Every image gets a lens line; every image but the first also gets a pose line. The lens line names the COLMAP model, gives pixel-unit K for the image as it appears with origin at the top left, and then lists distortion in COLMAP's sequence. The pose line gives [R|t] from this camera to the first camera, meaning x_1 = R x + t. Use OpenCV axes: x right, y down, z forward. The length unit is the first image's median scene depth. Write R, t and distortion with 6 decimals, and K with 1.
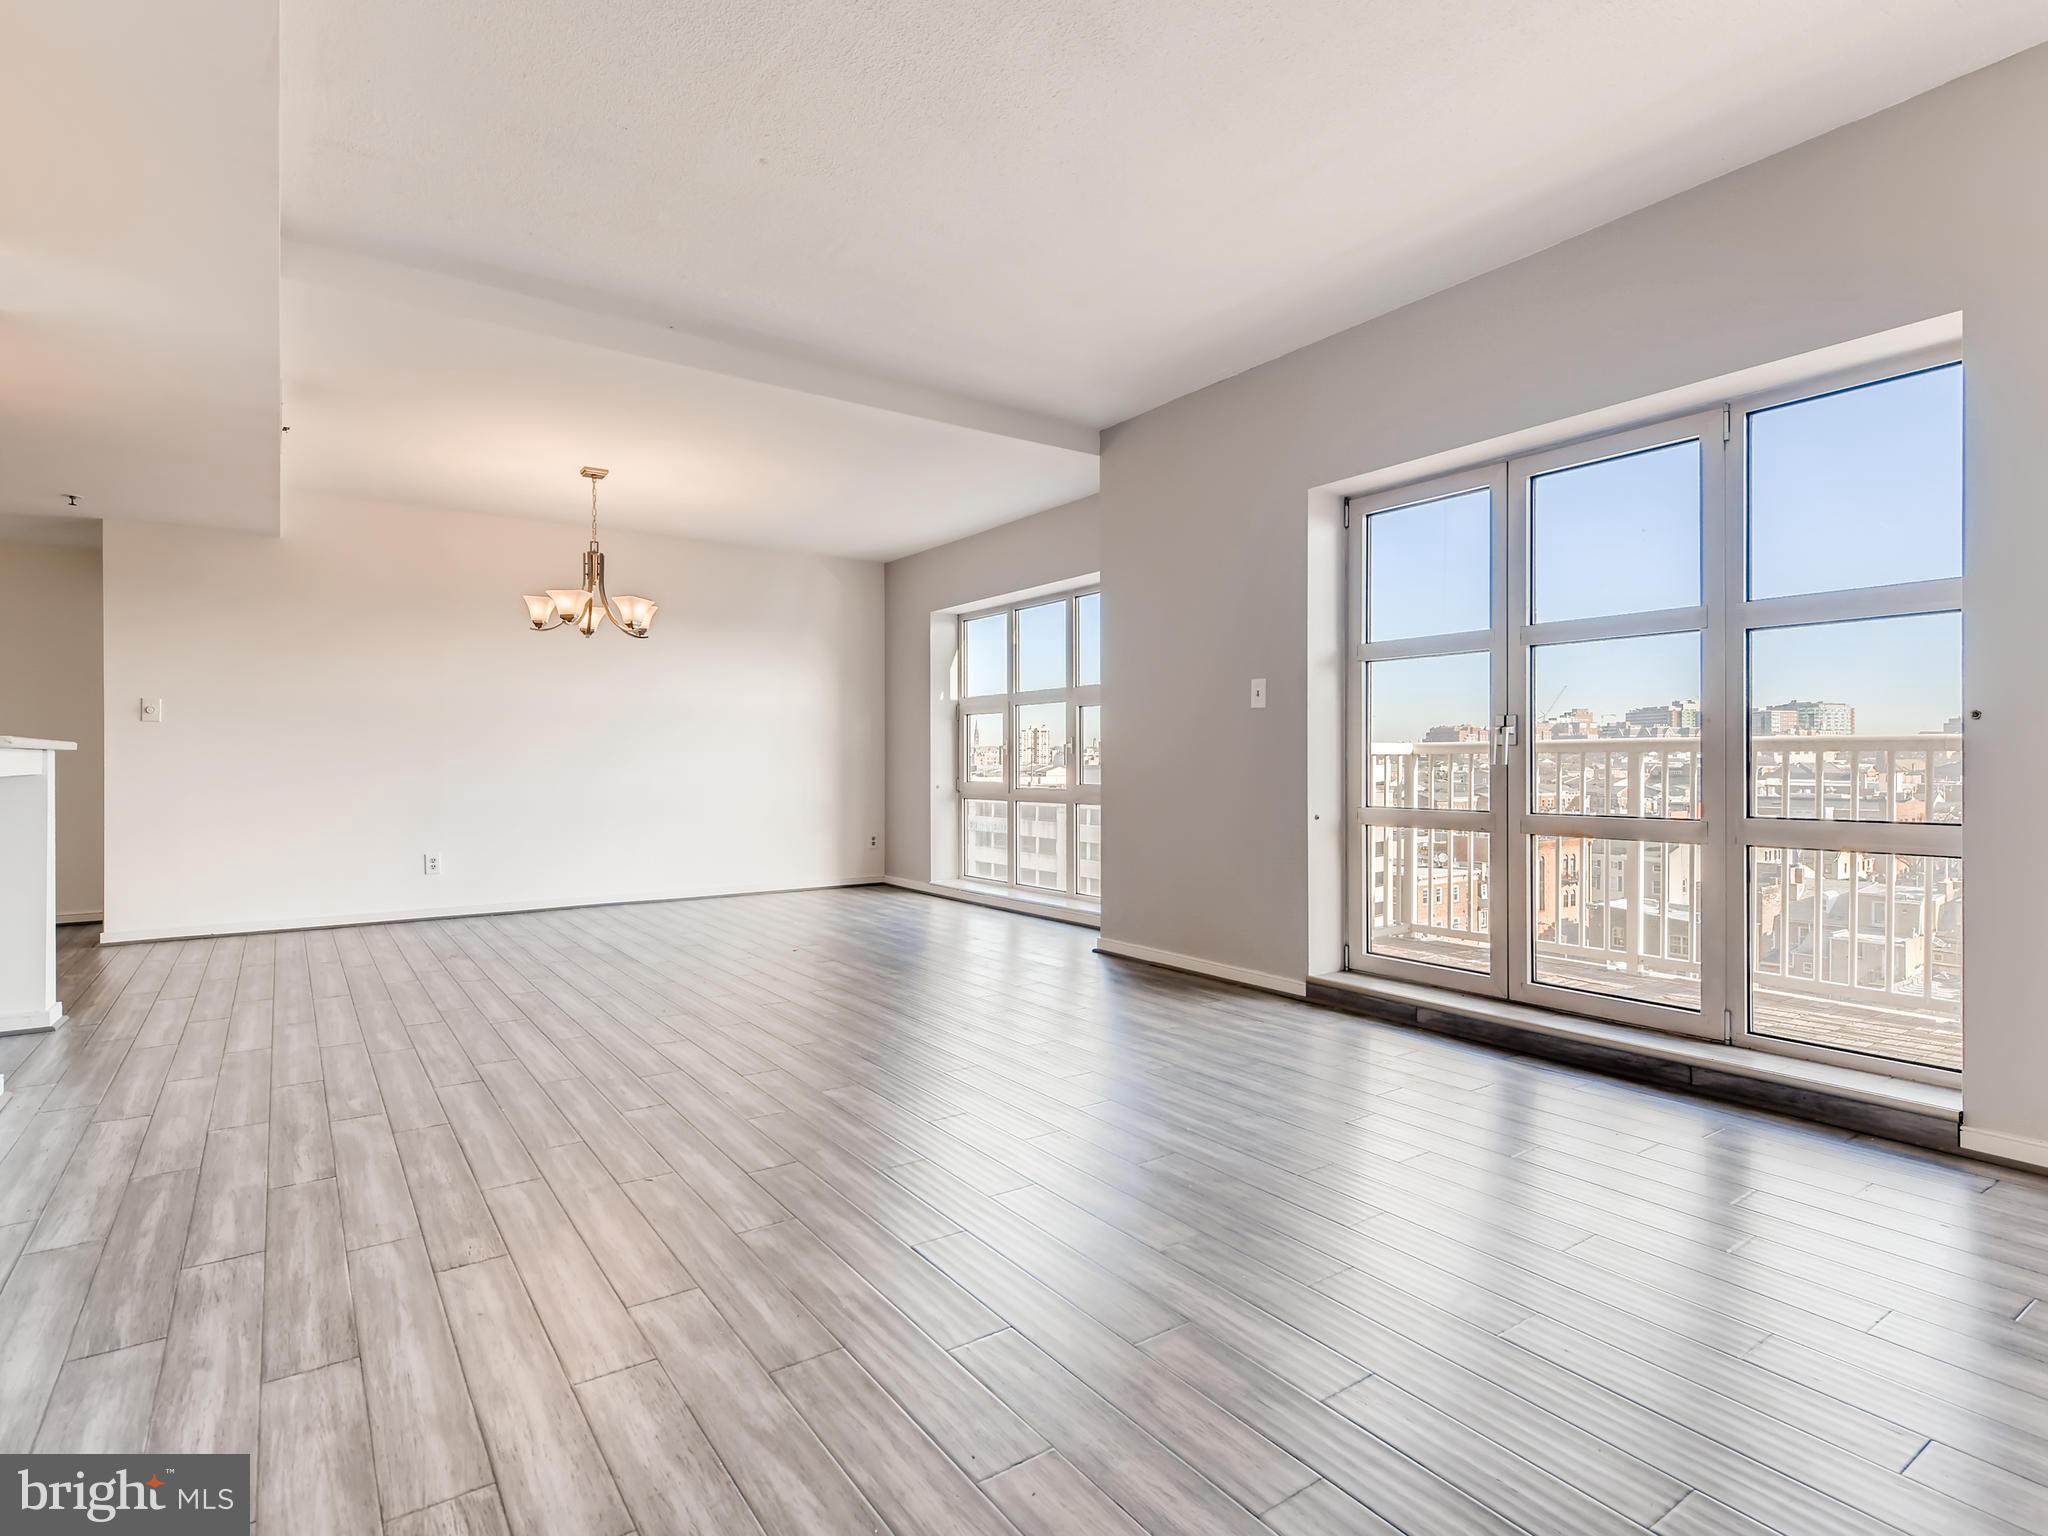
lens RADIAL K [[1062.6, 0, 1030.6], [0, 1062.6, 773.0], [0, 0, 1]] dist [0.014319, -0.004269]
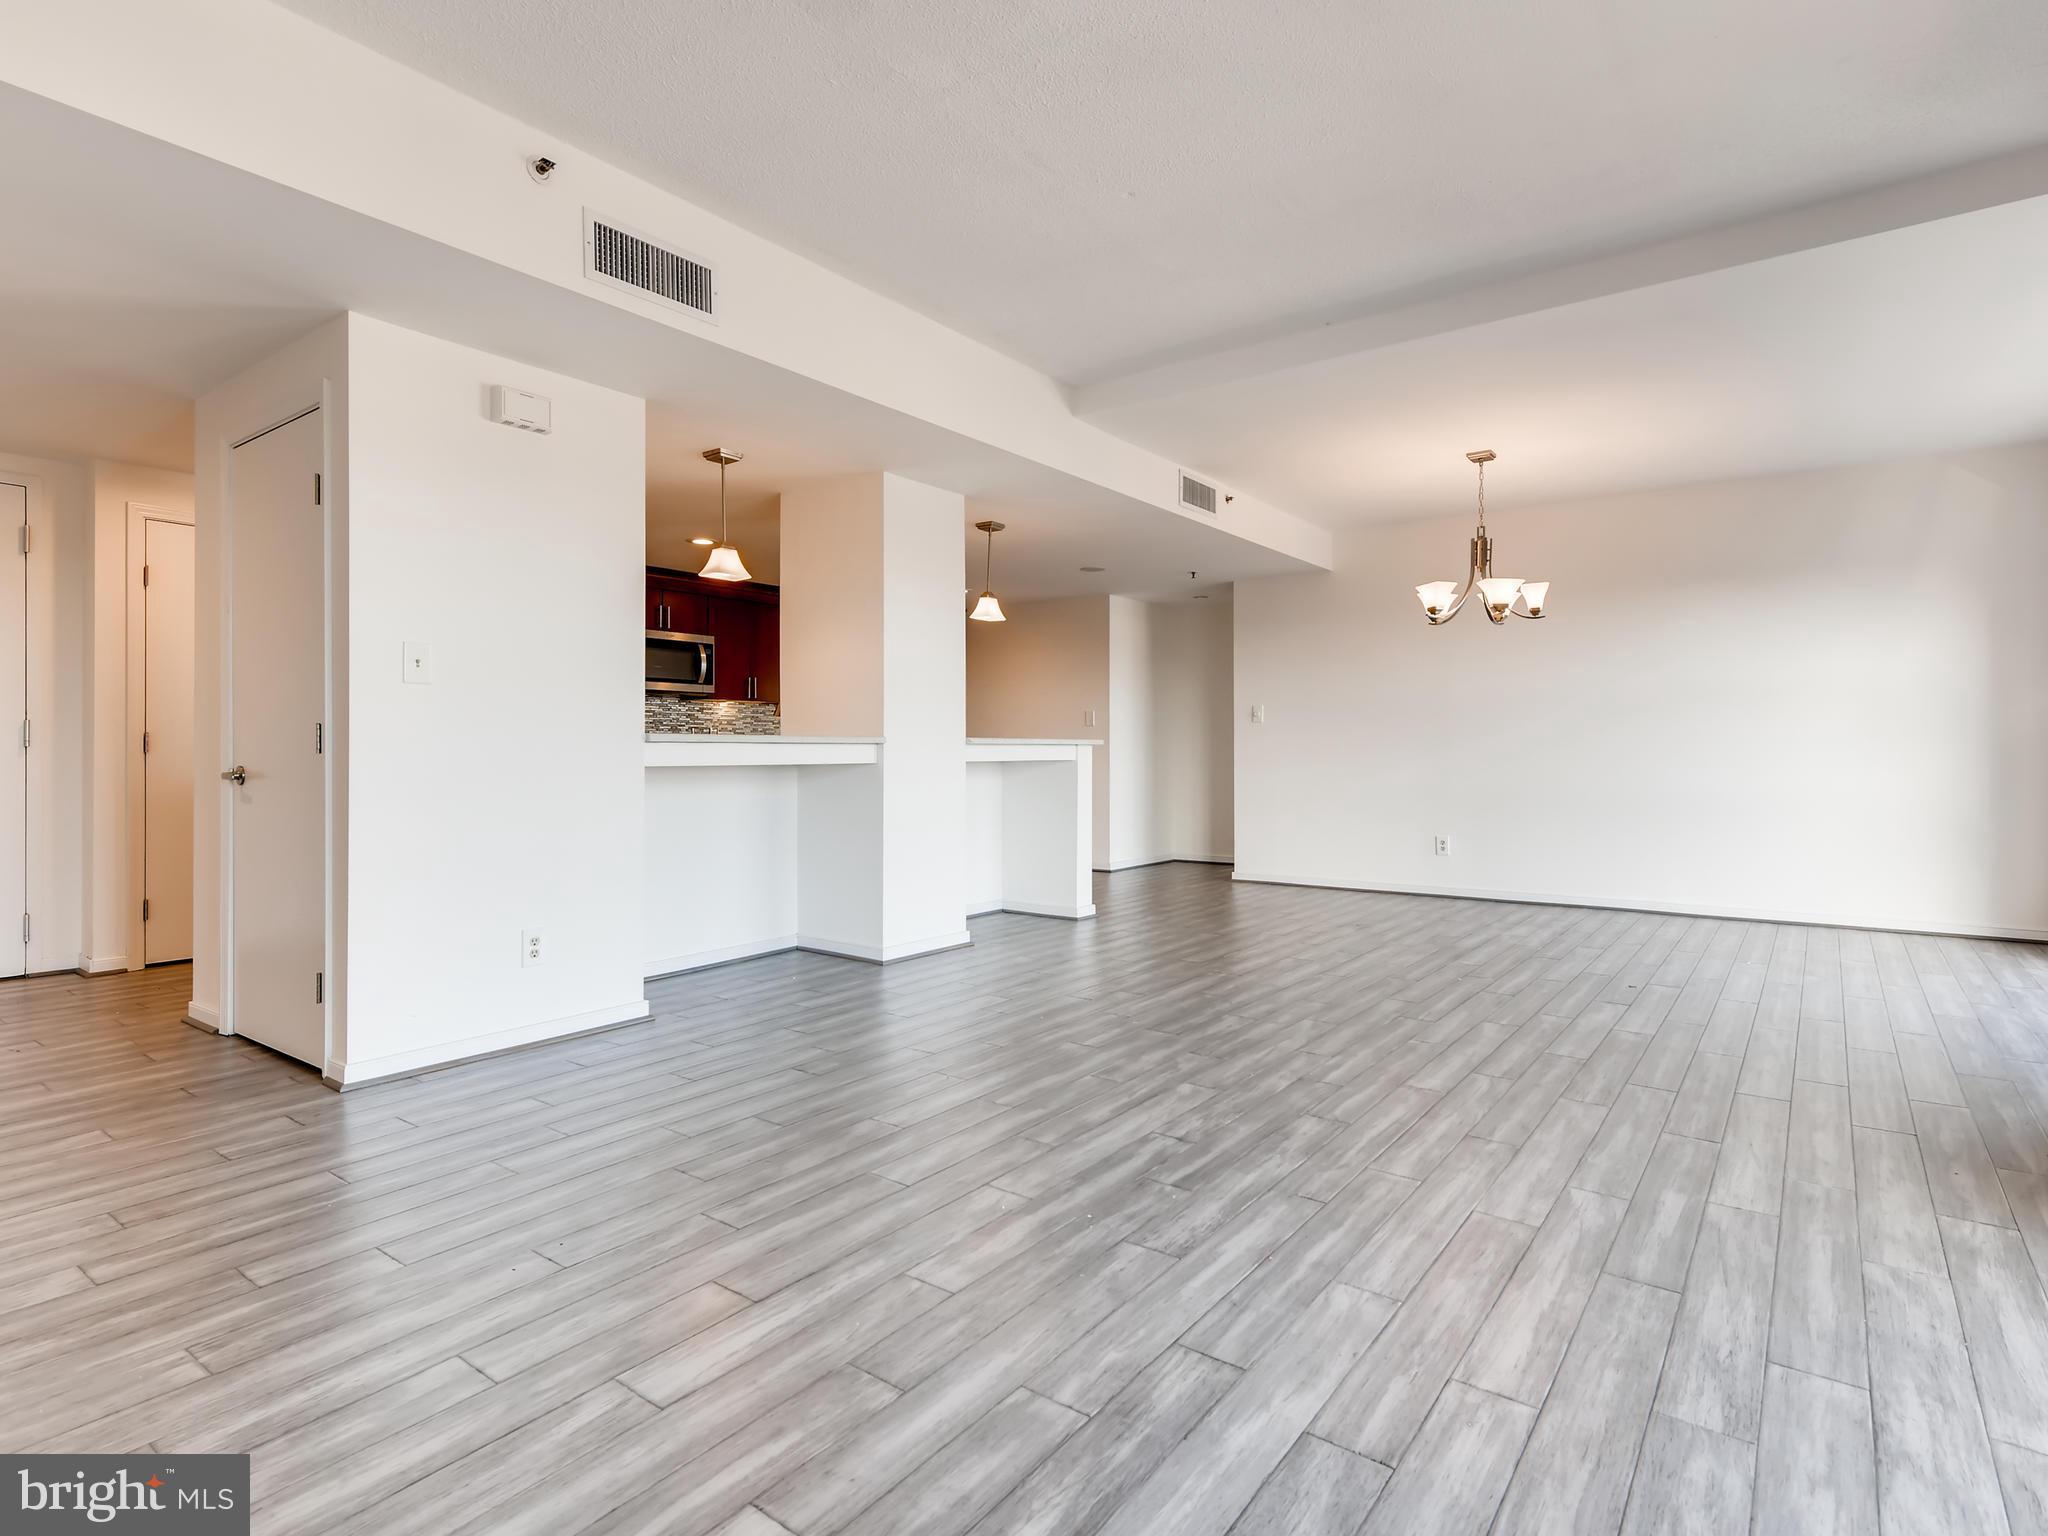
lens RADIAL K [[1062.6, 0, 1035.1], [0, 1062.6, 764.0], [0, 0, 1]] dist [0.014319, -0.004269]
pose [[0.308278, 0.010698, -0.951236, 0.398607], [-0.009735, 0.999920, 0.008091, -0.003705], [0.951247, 0.006766, 0.308357, 0.313966]]
